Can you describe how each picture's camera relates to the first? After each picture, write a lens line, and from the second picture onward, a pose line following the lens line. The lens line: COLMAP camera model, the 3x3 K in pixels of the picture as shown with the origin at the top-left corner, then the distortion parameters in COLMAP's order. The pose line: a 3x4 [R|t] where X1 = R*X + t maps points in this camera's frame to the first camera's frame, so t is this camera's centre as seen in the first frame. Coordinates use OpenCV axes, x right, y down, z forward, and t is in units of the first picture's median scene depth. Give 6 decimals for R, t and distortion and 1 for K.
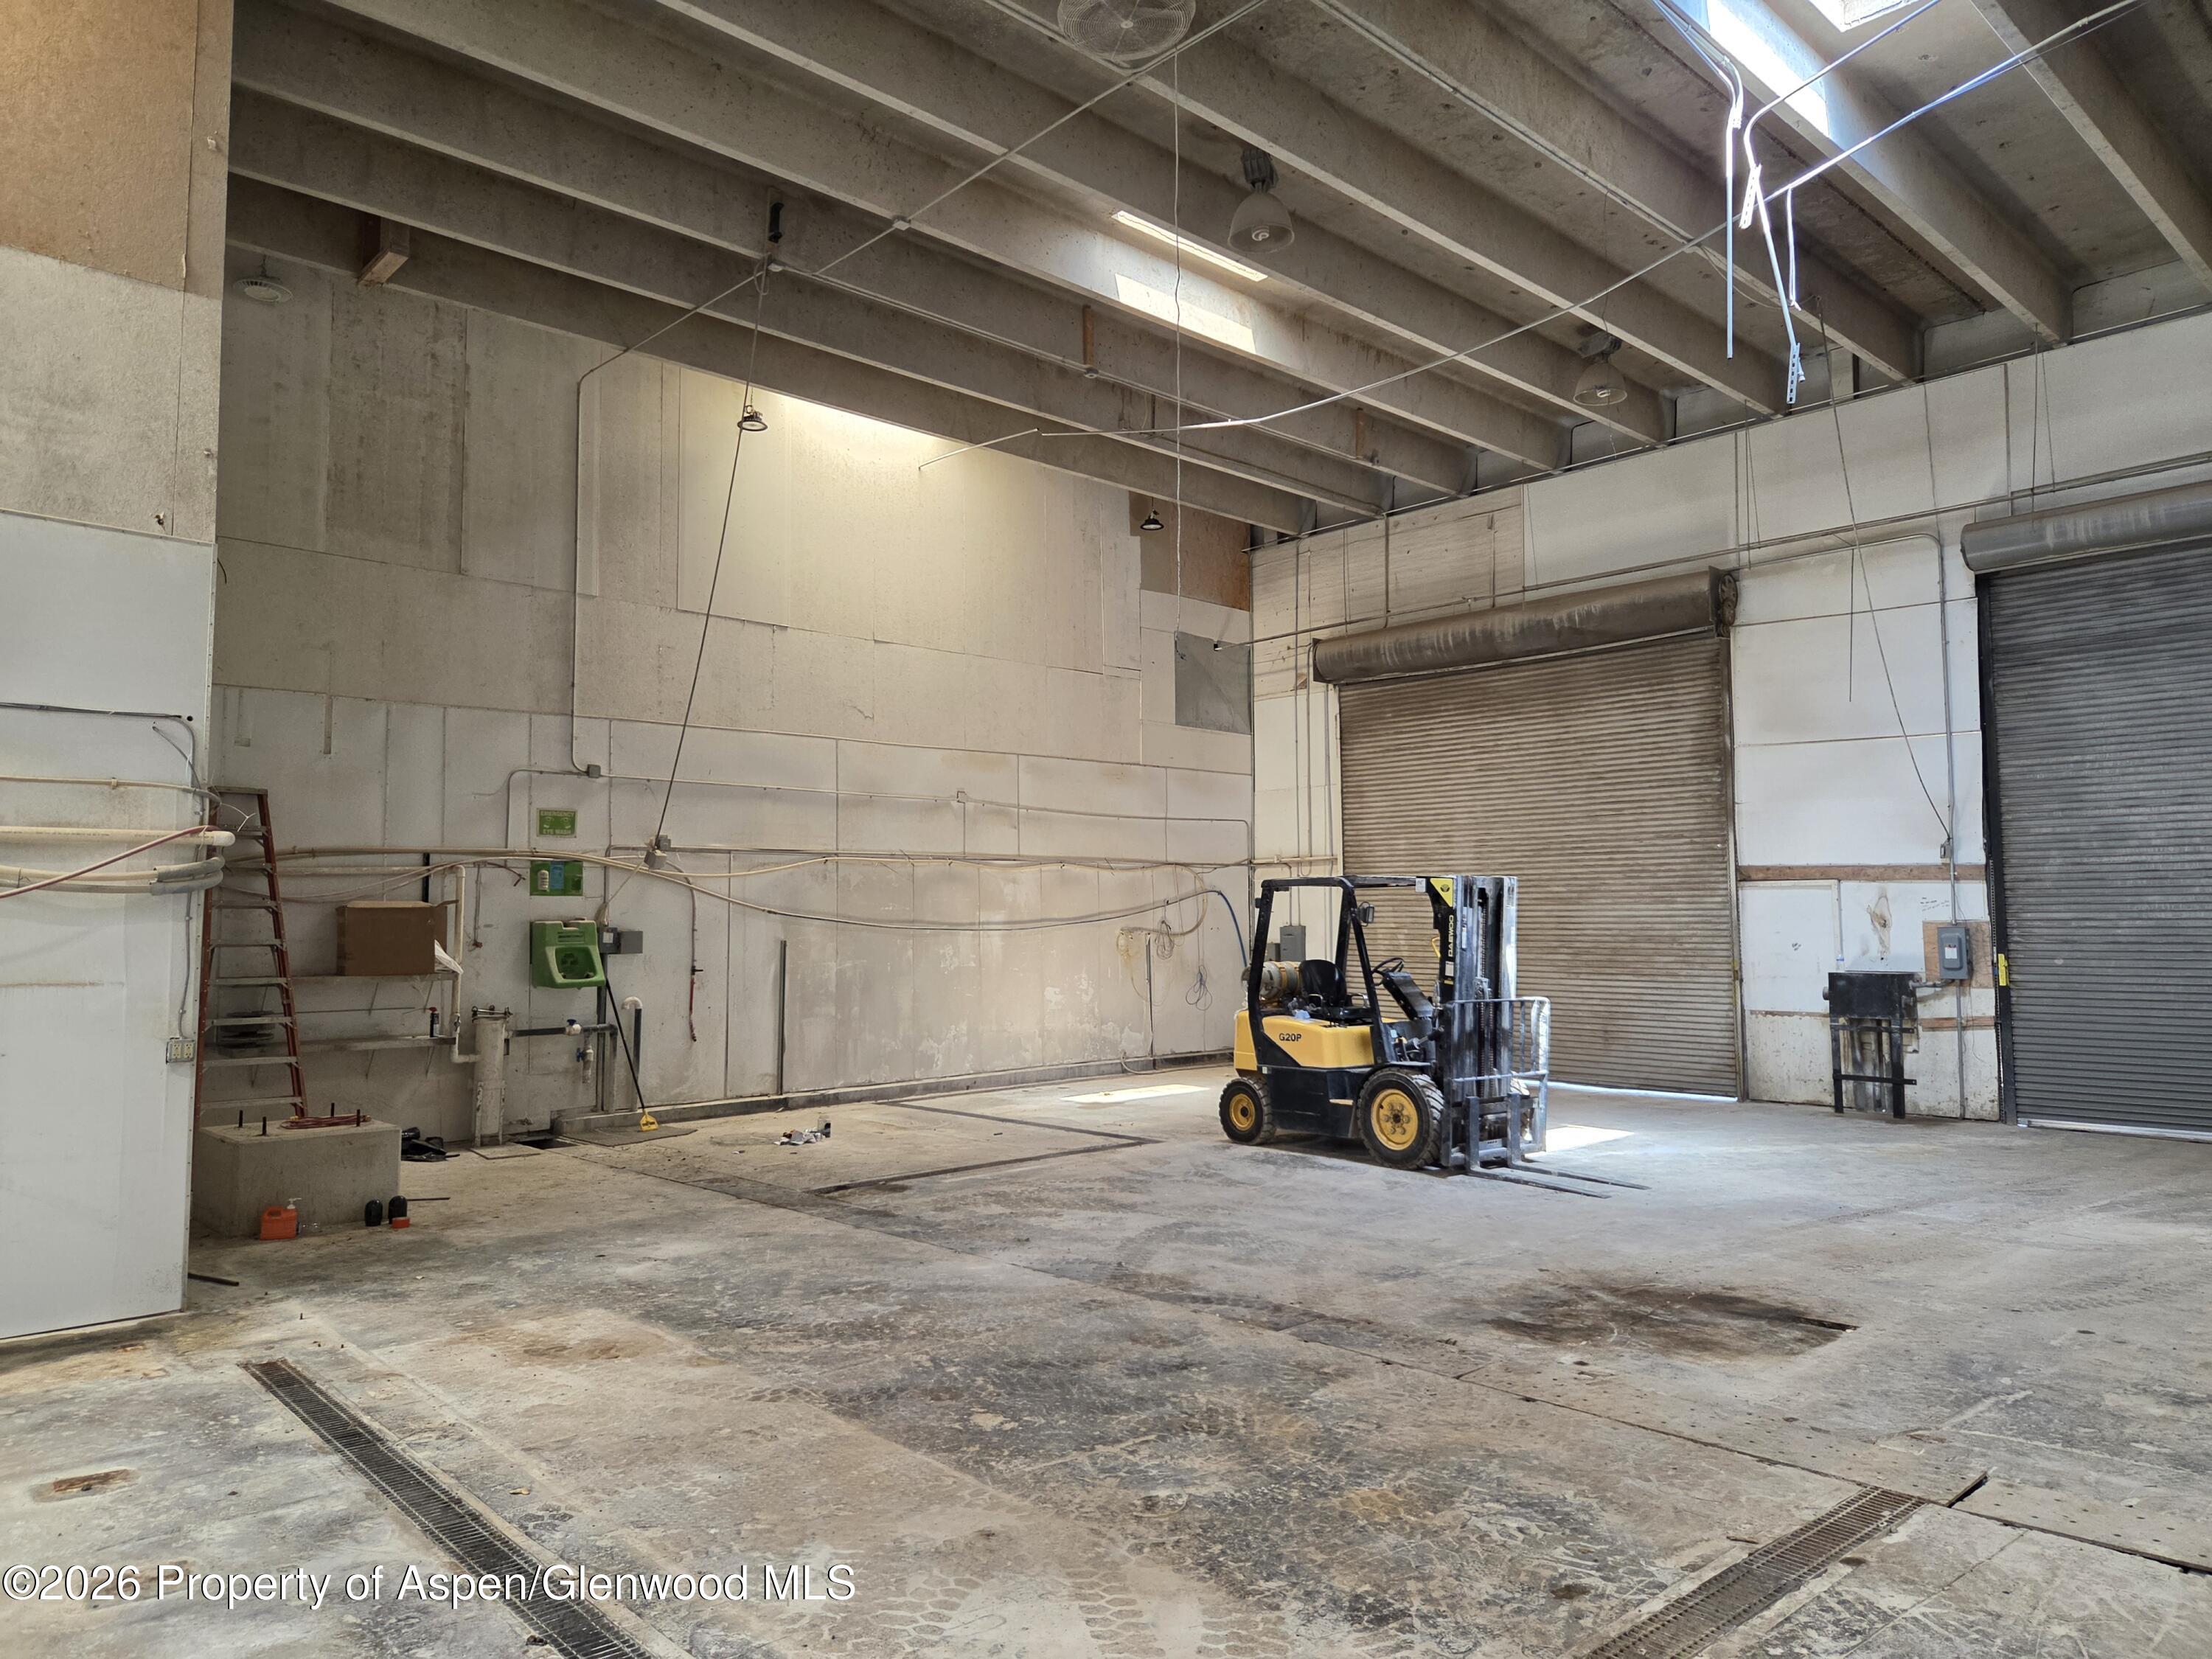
lens RADIAL K [[1486.3, 0, 1106.9], [0, 1486.3, 816.3], [0, 0, 1]] dist [0.074594, -0.062112]
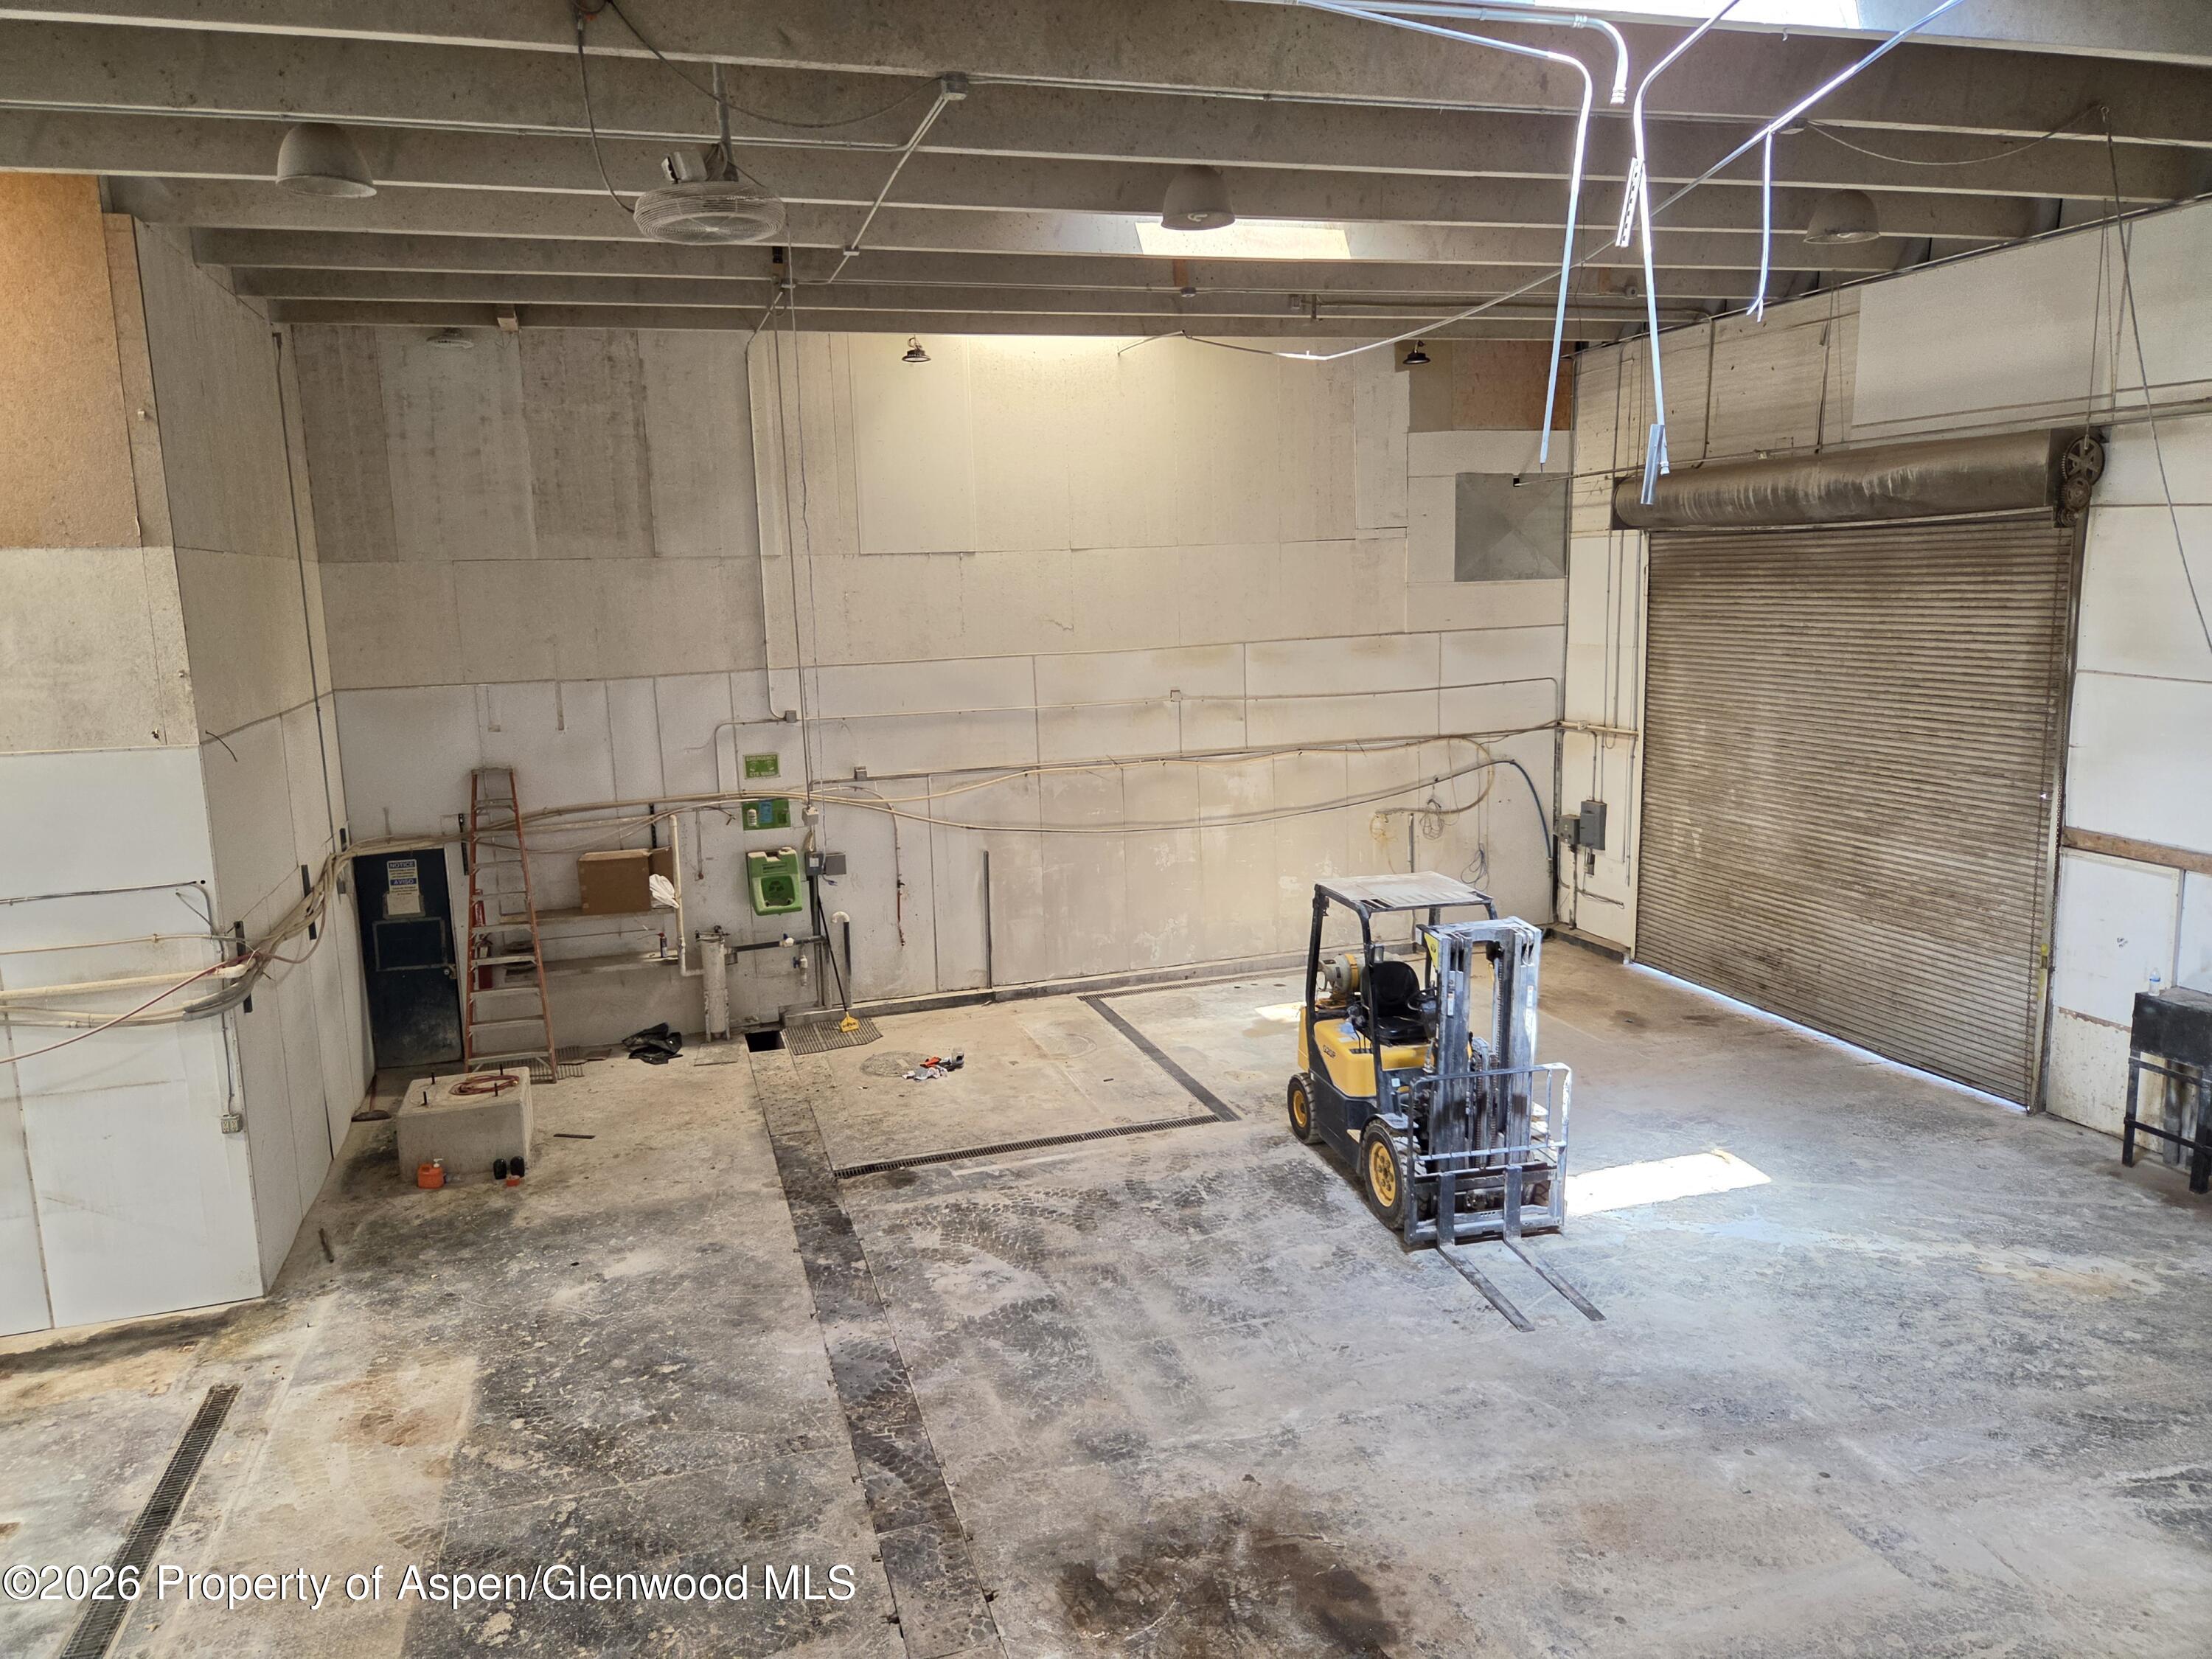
lens RADIAL K [[1486.3, 0, 1088.2], [0, 1486.3, 810.3], [0, 0, 1]] dist [0.074594, -0.062112]
pose [[0.894394, 0.050463, -0.444424, 0.369520], [0.059172, 0.971533, 0.229397, -0.213127], [0.443348, -0.231469, 0.865947, 0.123249]]
